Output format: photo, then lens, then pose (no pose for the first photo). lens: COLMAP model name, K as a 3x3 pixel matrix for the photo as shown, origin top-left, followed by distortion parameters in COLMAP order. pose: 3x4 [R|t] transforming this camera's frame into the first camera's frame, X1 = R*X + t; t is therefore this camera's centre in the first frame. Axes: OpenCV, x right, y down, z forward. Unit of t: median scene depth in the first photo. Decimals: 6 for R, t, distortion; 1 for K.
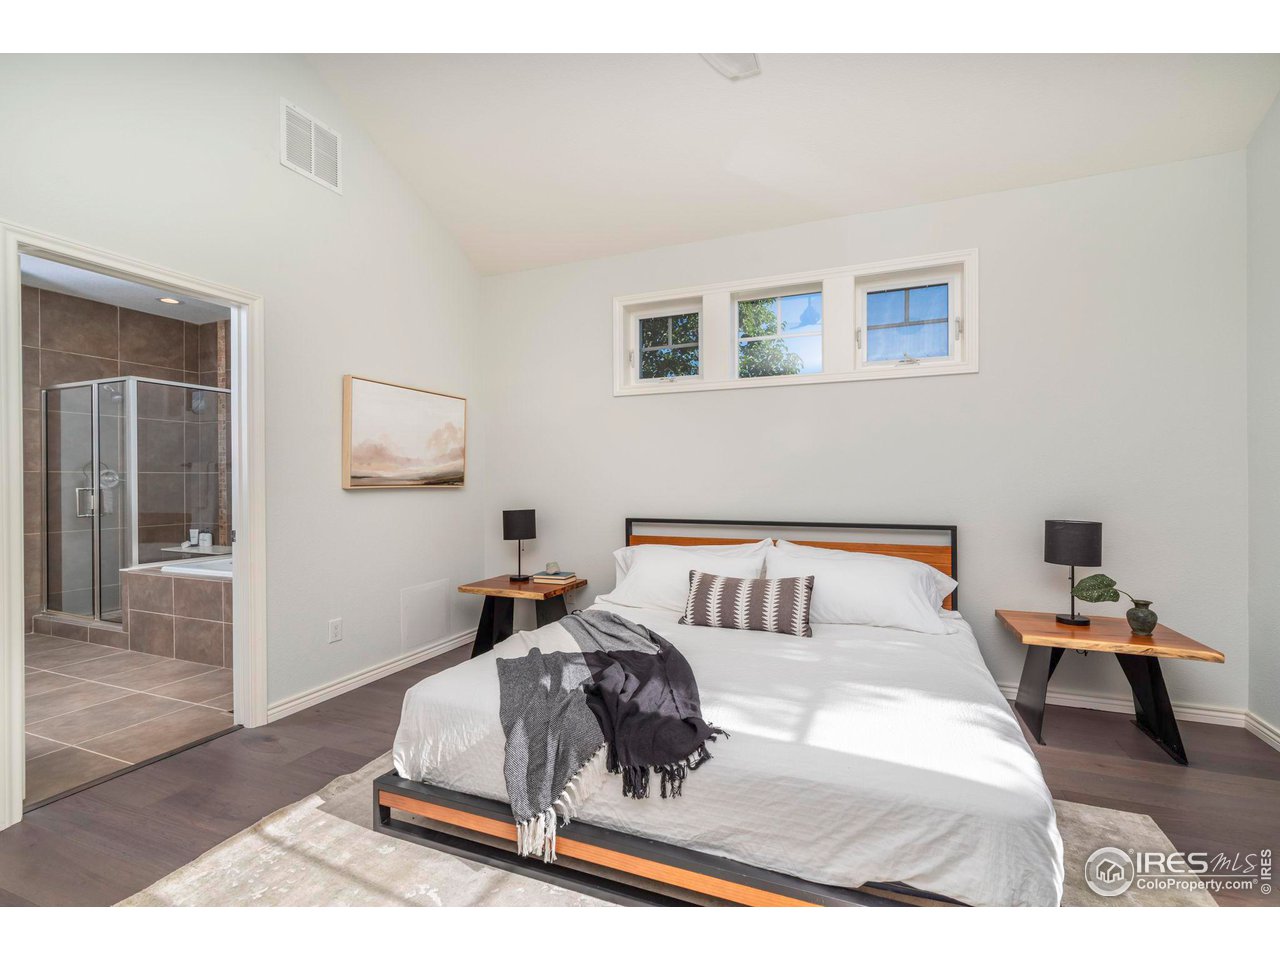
lens RADIAL K [[512.4, 0, 640.0], [0, 512.4, 480.0], [0, 0, 1]] dist [0.000663, -0.000018]
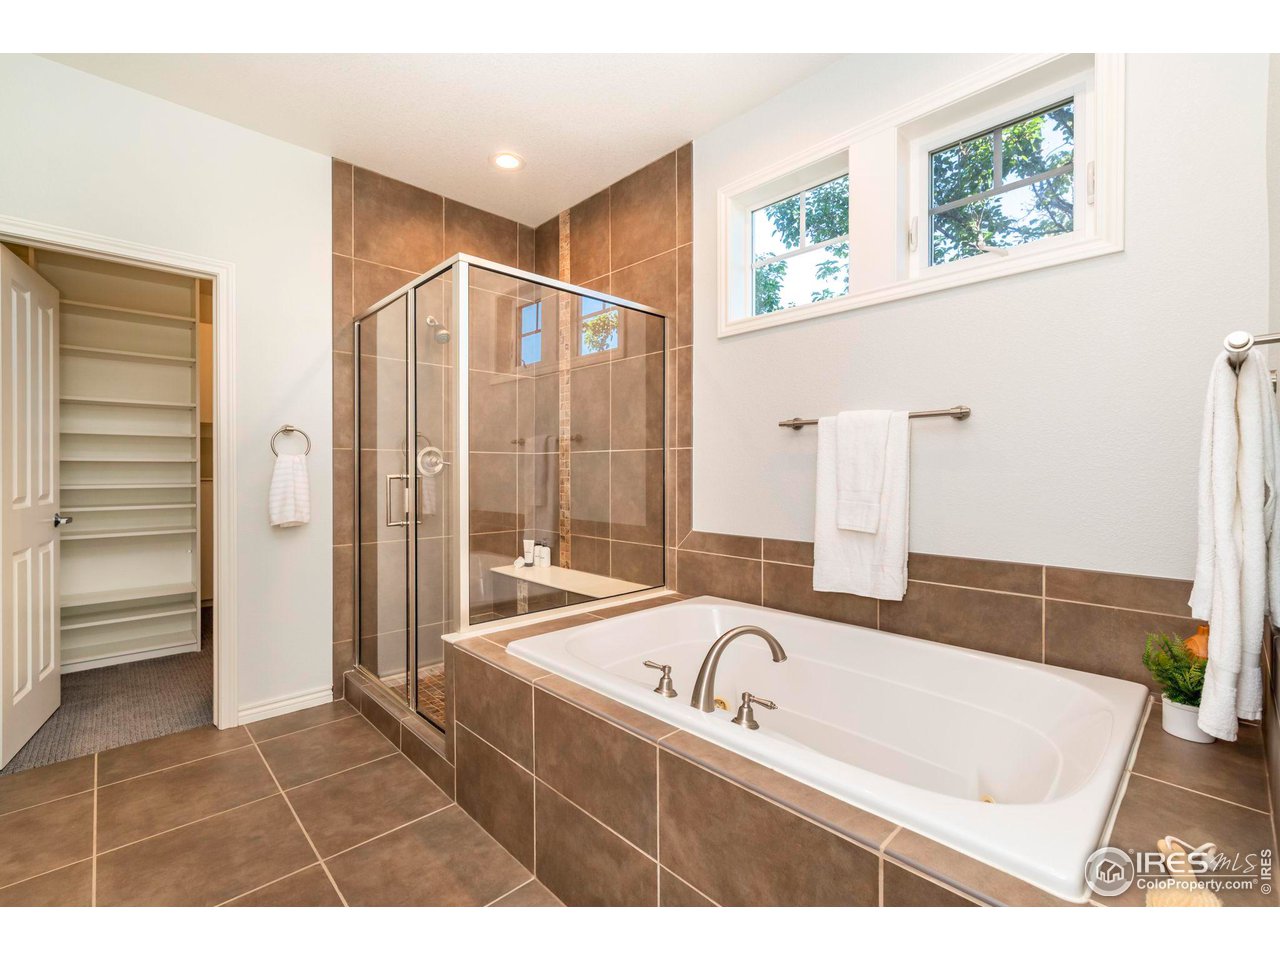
lens RADIAL K [[563.4, 0, 638.6], [0, 563.4, 472.4], [0, 0, 1]] dist [0.001161, -0.000042]
pose [[0.893612, 0.005845, -0.448802, -0.483310], [-0.004907, 0.999983, 0.003254, 0.008675], [0.448813, -0.000705, 0.893625, 0.481655]]
